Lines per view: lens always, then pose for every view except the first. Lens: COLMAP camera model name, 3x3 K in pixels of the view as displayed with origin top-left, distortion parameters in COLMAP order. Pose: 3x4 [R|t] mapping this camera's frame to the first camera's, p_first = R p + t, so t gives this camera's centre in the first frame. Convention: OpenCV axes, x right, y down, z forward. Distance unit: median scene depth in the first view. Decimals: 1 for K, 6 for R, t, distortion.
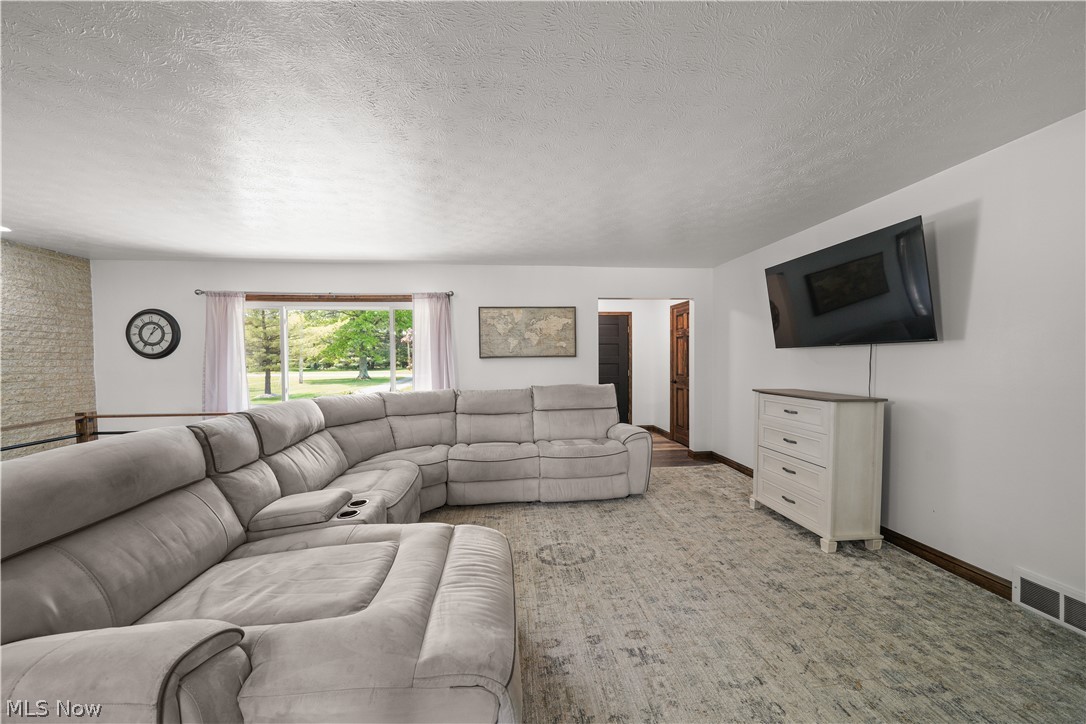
lens RADIAL K [[373.4, 0, 535.6], [0, 373.4, 363.3], [0, 0, 1]] dist [-0.001738, -0.000655]
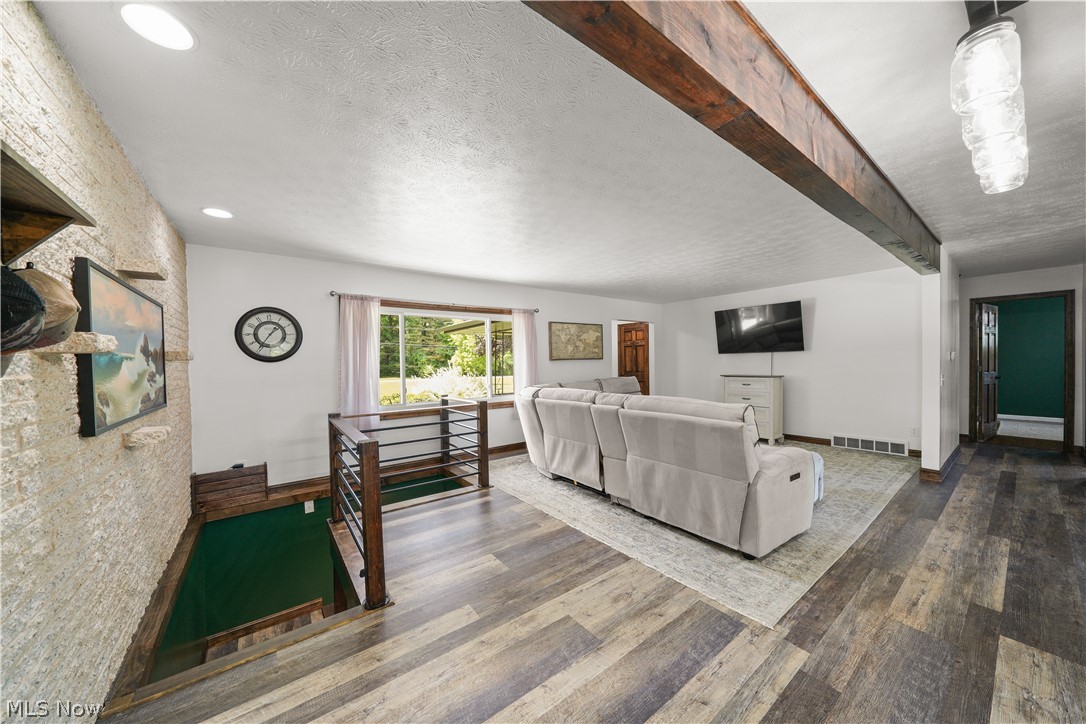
lens RADIAL K [[373.4, 0, 536.5], [0, 373.4, 364.1], [0, 0, 1]] dist [-0.001738, -0.000655]
pose [[0.858472, -0.008688, 0.512787, -0.955590], [0.015083, 0.999852, -0.008310, 0.011755], [-0.512639, 0.014869, 0.858476, -0.124050]]
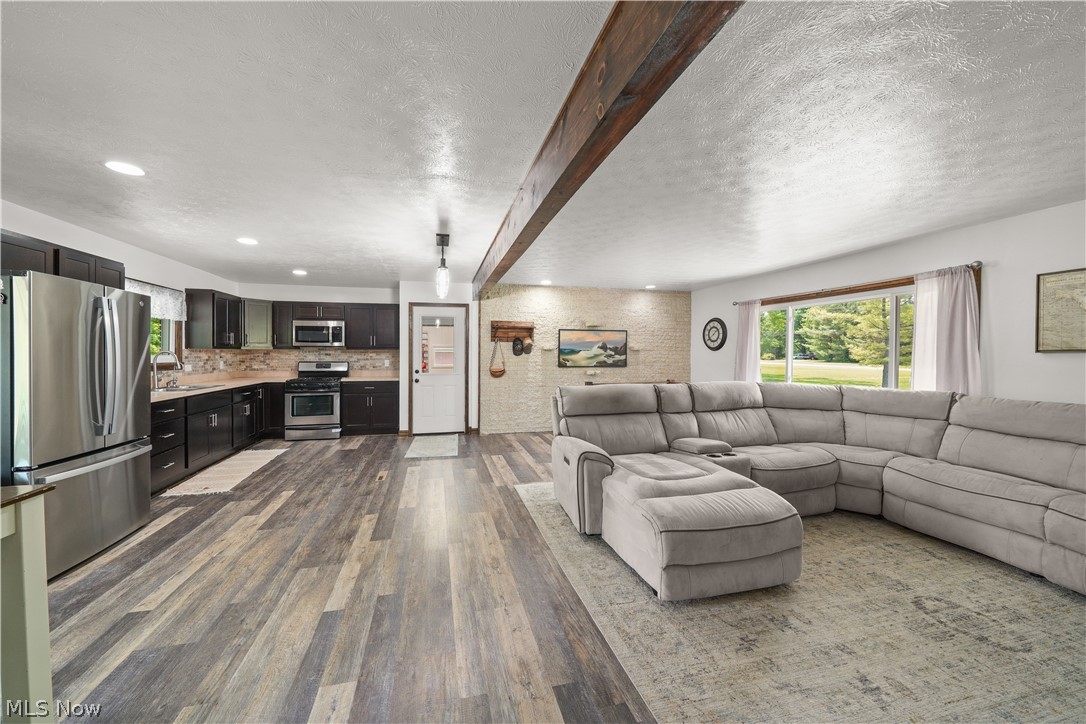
lens RADIAL K [[373.4, 0, 525.9], [0, 373.4, 370.8], [0, 0, 1]] dist [-0.001738, -0.000655]
pose [[0.135131, 0.059935, -0.989013, 0.405151], [-0.016570, 0.998166, 0.058226, -0.005497], [0.990689, 0.008520, 0.135877, 0.023086]]
